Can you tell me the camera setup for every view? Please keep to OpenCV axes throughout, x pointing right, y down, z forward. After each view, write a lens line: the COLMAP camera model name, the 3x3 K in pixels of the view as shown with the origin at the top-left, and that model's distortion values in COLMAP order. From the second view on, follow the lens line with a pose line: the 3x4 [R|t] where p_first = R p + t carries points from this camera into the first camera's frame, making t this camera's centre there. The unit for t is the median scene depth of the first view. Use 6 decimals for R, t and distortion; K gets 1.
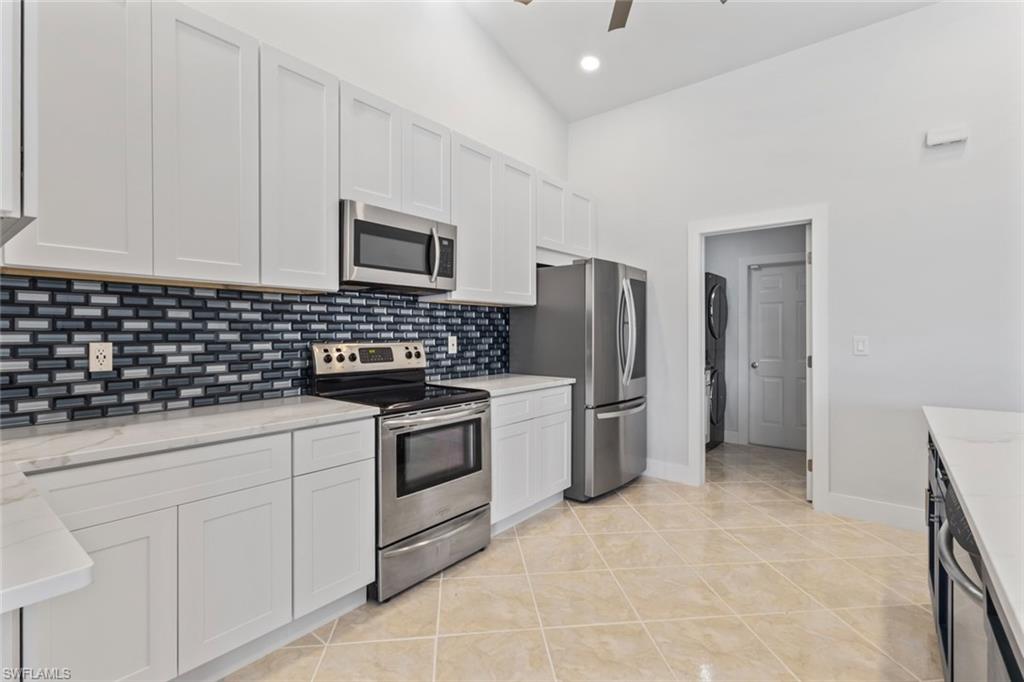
lens RADIAL K [[469.9, 0, 511.2], [0, 469.9, 333.7], [0, 0, 1]] dist [0.002276, 0.001198]
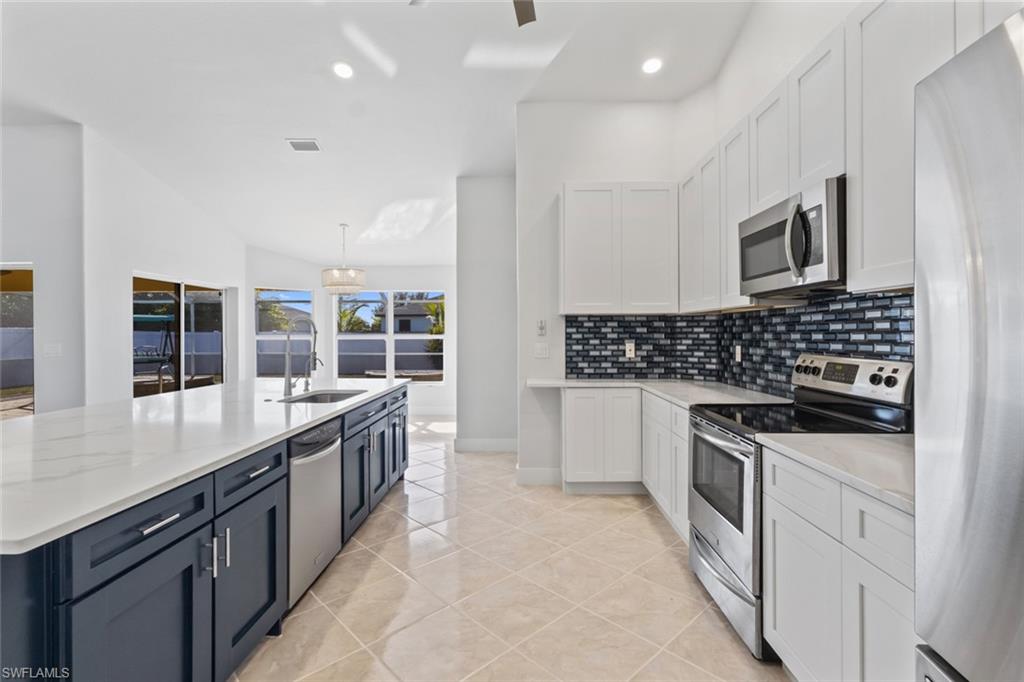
lens RADIAL K [[469.9, 0, 517.4], [0, 469.9, 338.0], [0, 0, 1]] dist [0.002276, 0.001198]
pose [[-0.787435, 0.011070, -0.616298, 0.702421], [0.005315, 0.999923, 0.011170, -0.027282], [0.616374, 0.005520, -0.787434, 1.446651]]
